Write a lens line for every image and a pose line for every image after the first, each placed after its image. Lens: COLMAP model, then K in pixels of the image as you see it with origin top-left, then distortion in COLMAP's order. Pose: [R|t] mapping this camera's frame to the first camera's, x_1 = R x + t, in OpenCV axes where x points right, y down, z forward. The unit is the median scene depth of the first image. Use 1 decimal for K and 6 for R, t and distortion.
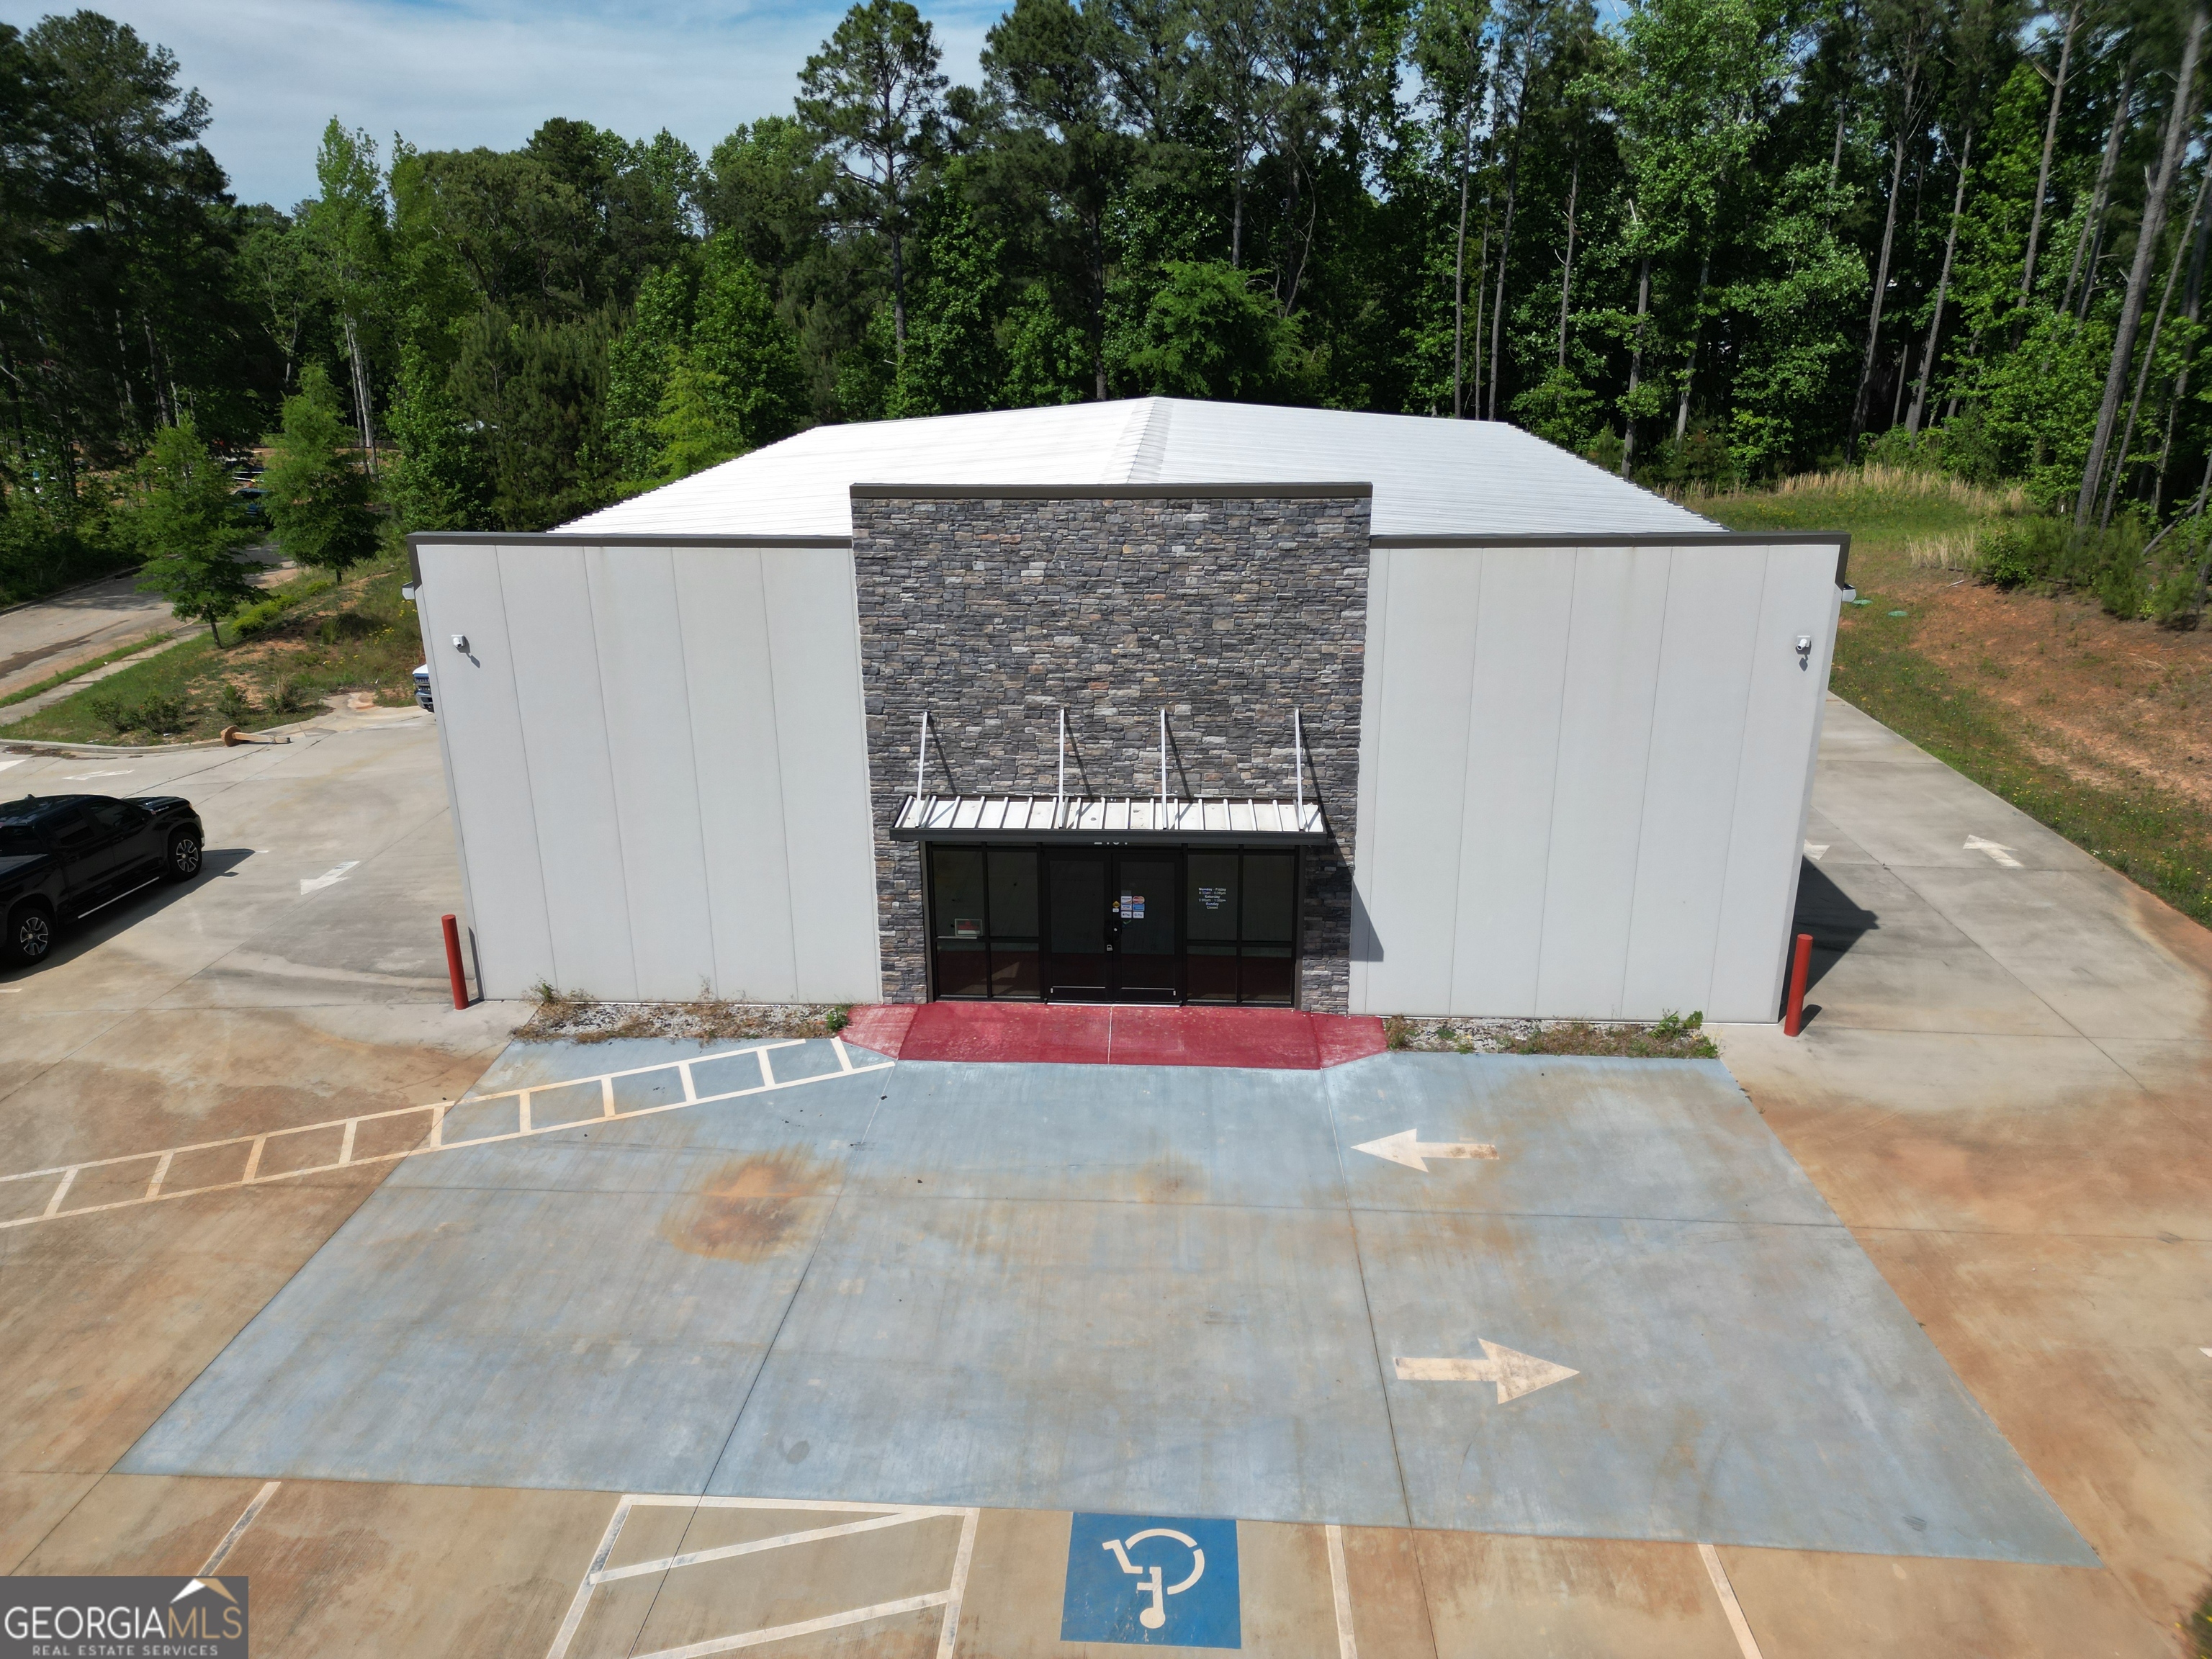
lens RADIAL K [[1564.2, 0, 1103.0], [0, 1564.2, 827.4], [0, 0, 1]] dist [0.059001, -0.043136]
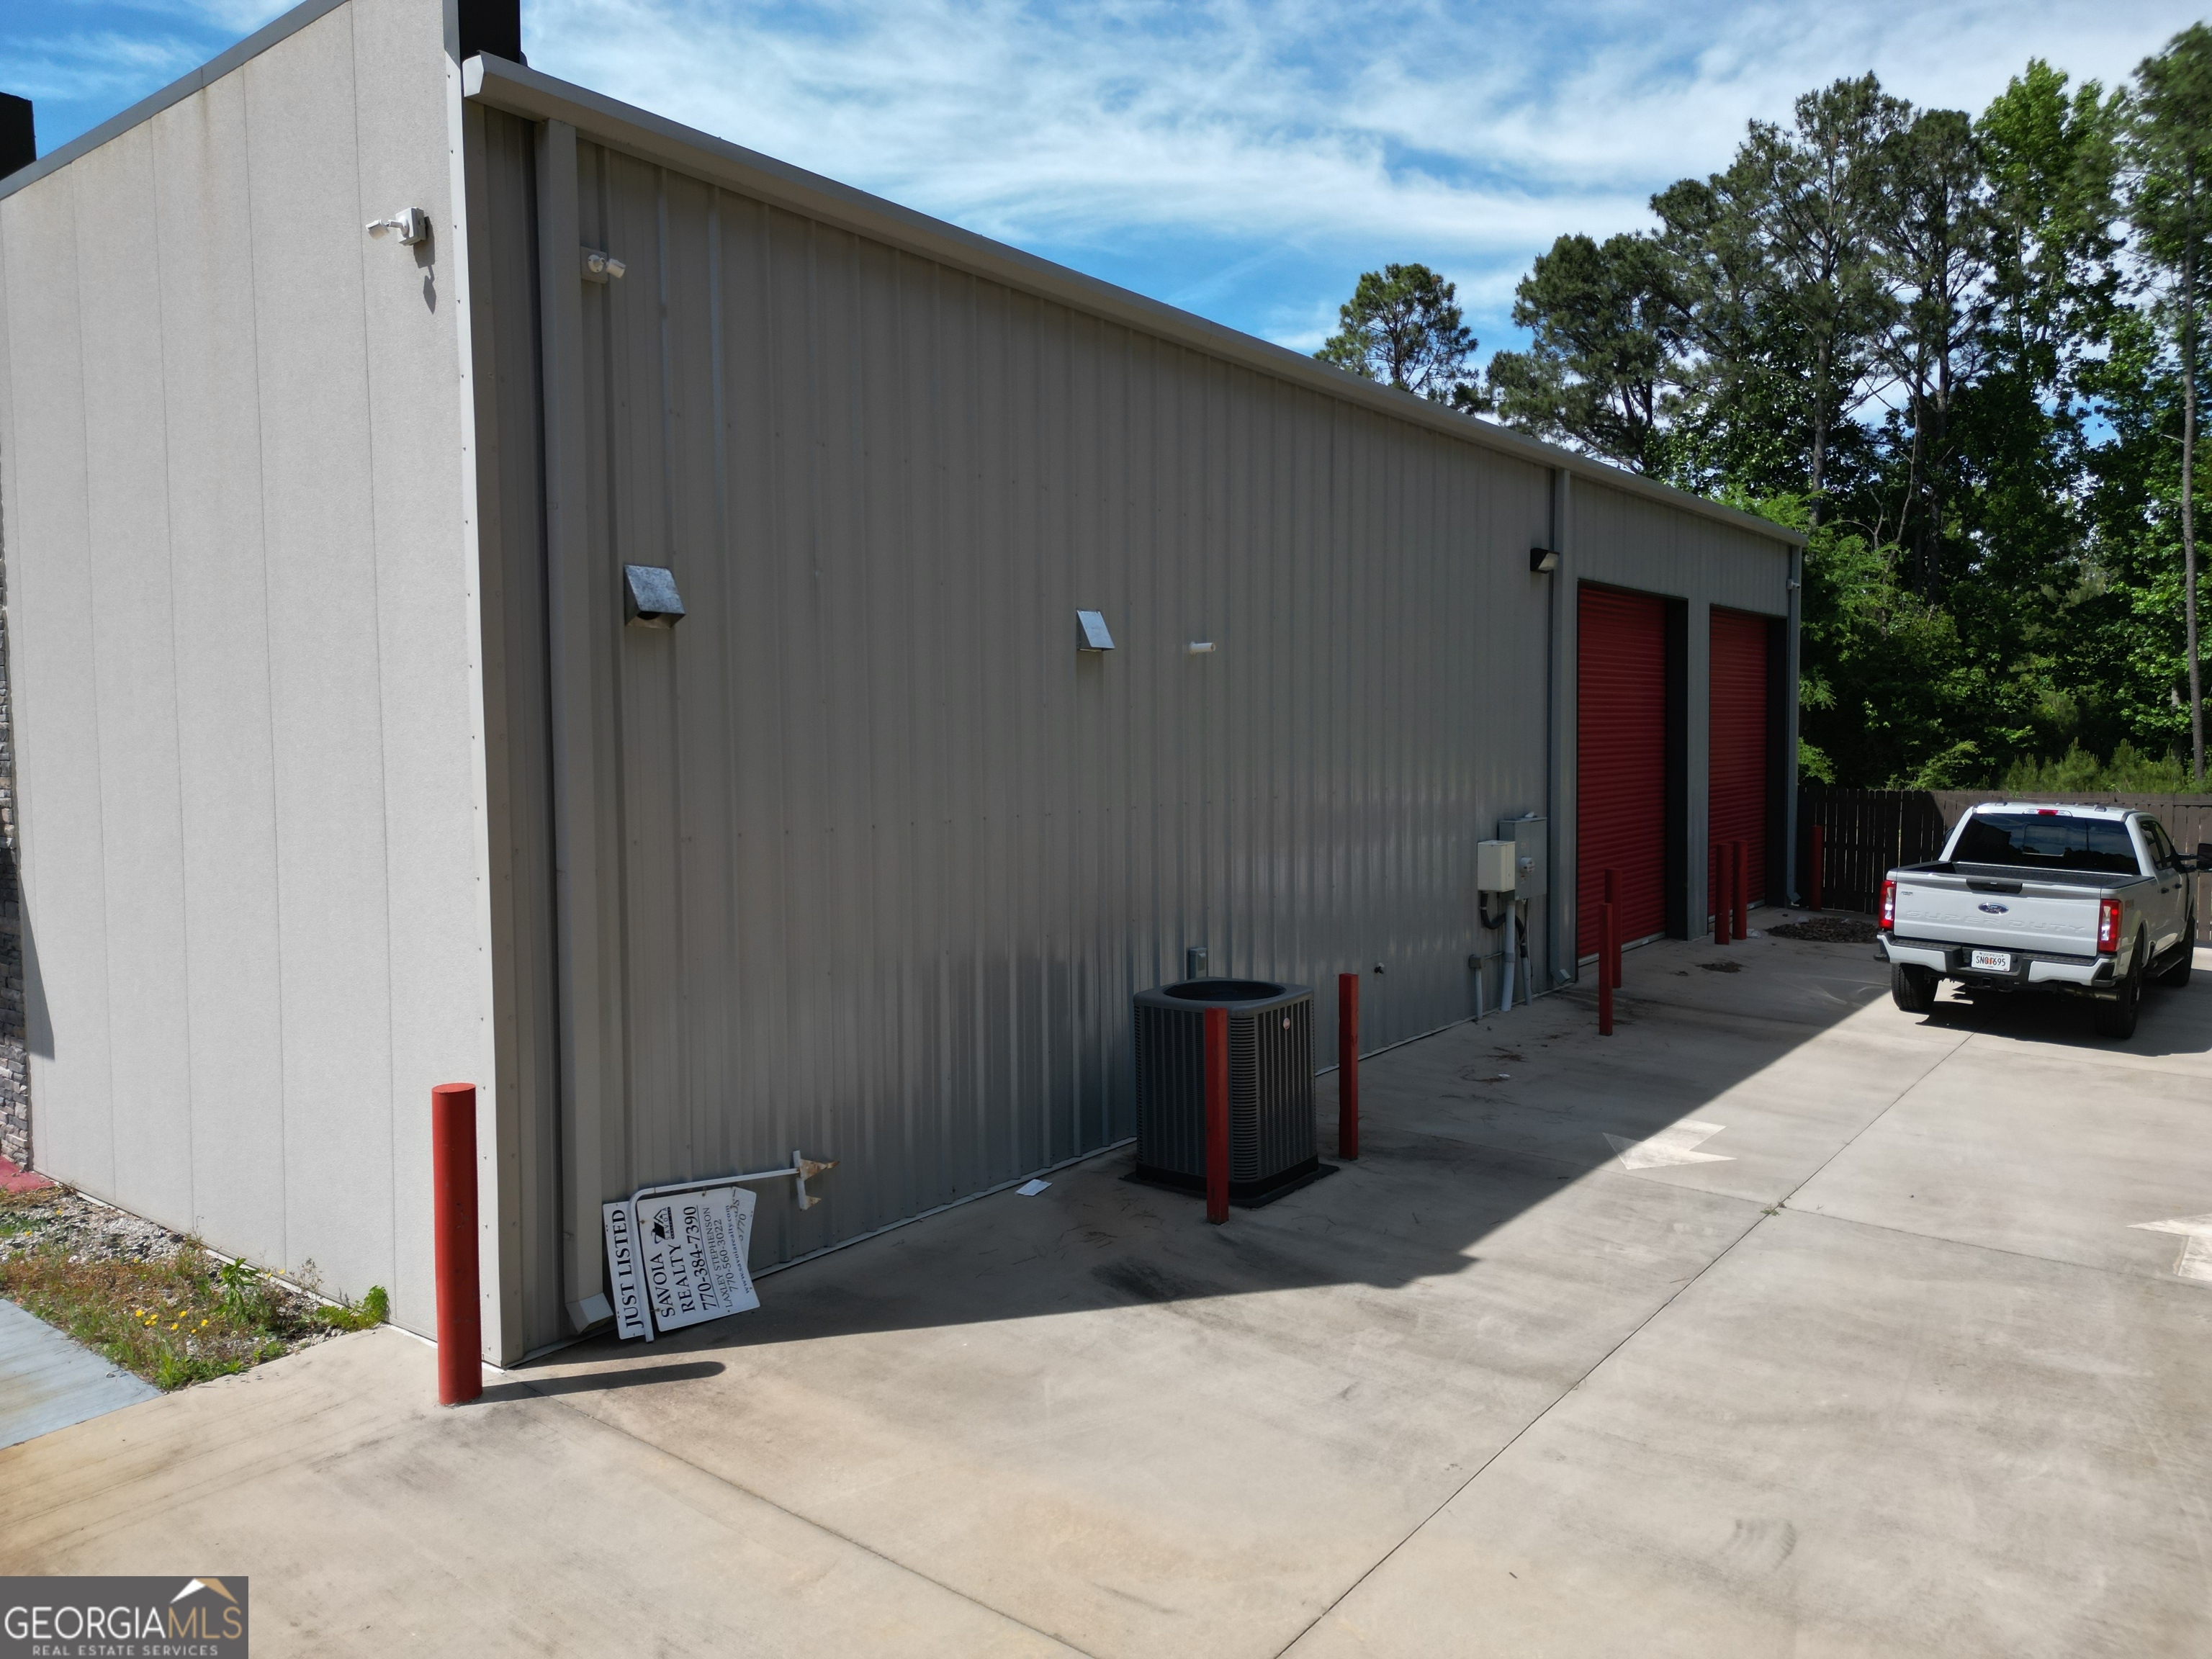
lens RADIAL K [[1563.4, 0, 1101.6], [0, 1563.4, 825.0], [0, 0, 1]] dist [0.045114, -0.040133]
pose [[0.823165, 0.035072, -0.566719, 0.761311], [-0.187767, 0.958751, -0.213400, 0.062293], [0.535858, 0.282074, 0.795796, 0.802185]]
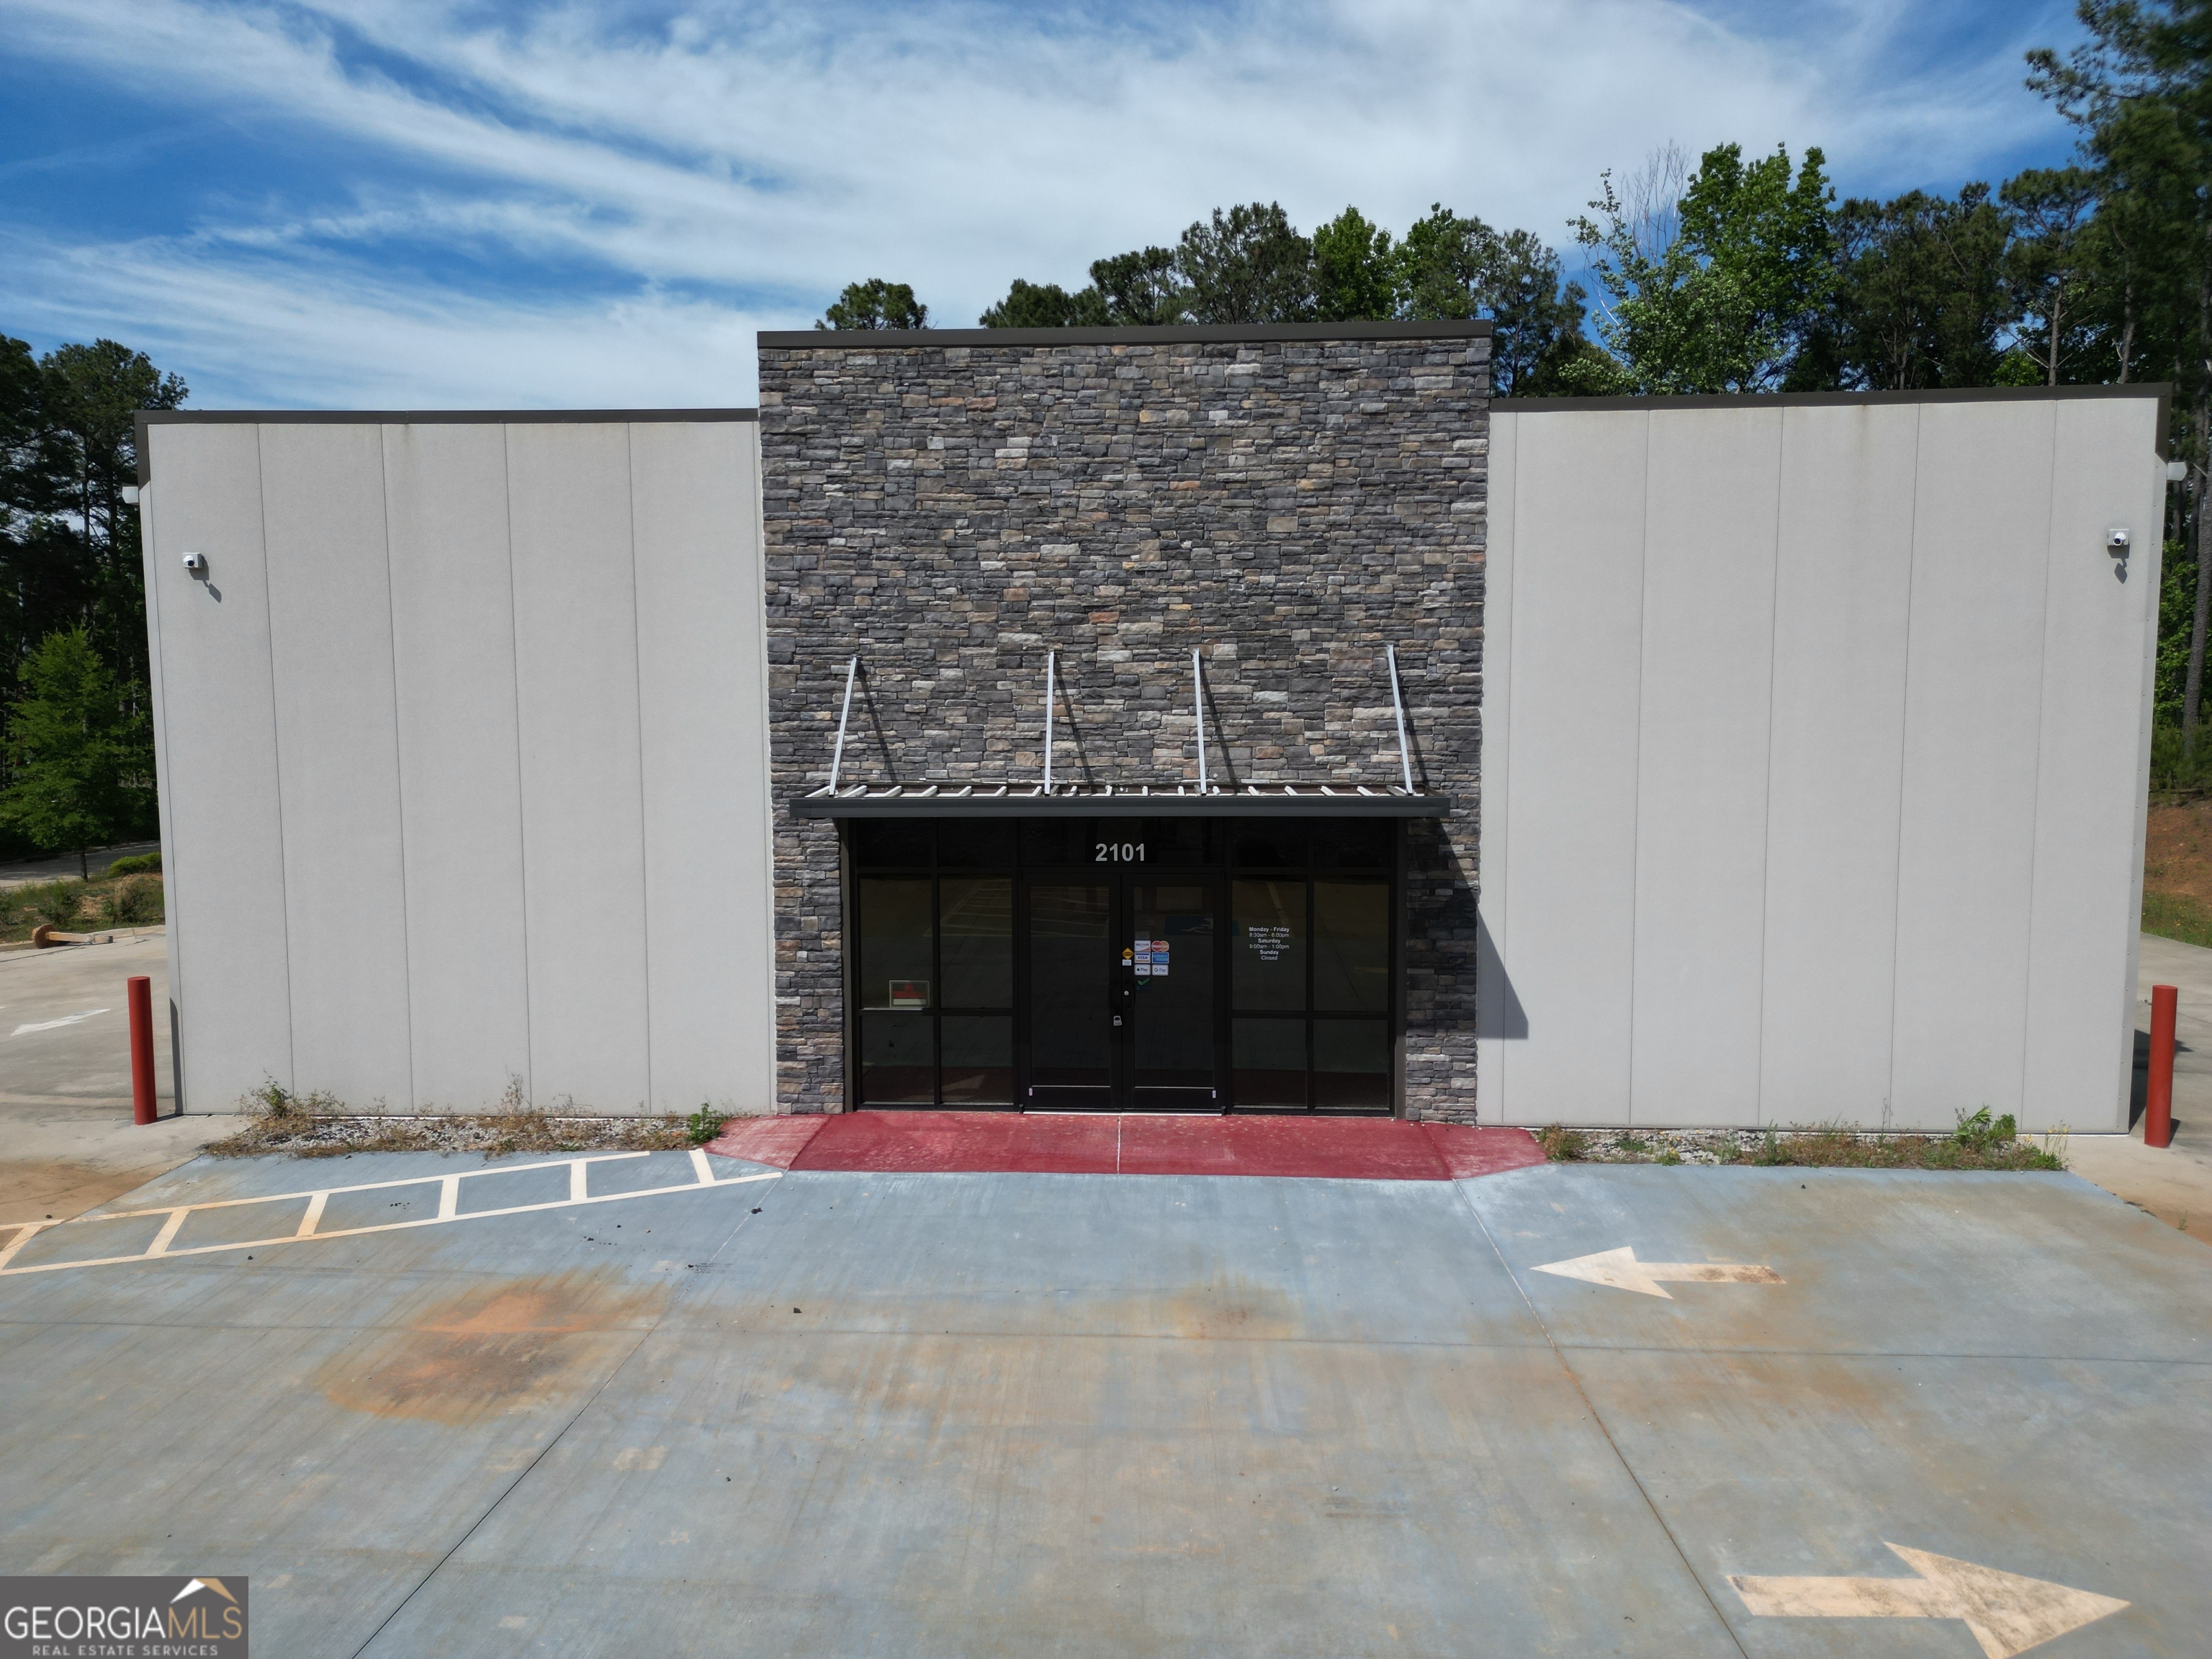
lens RADIAL K [[1563.4, 0, 1101.6], [0, 1563.4, 825.0], [0, 0, 1]] dist [0.045114, -0.040133]
pose [[0.999944, 0.004970, 0.009337, -0.009898], [-0.002526, 0.969390, -0.245515, 0.170465], [-0.010272, 0.245478, 0.969348, 0.347817]]
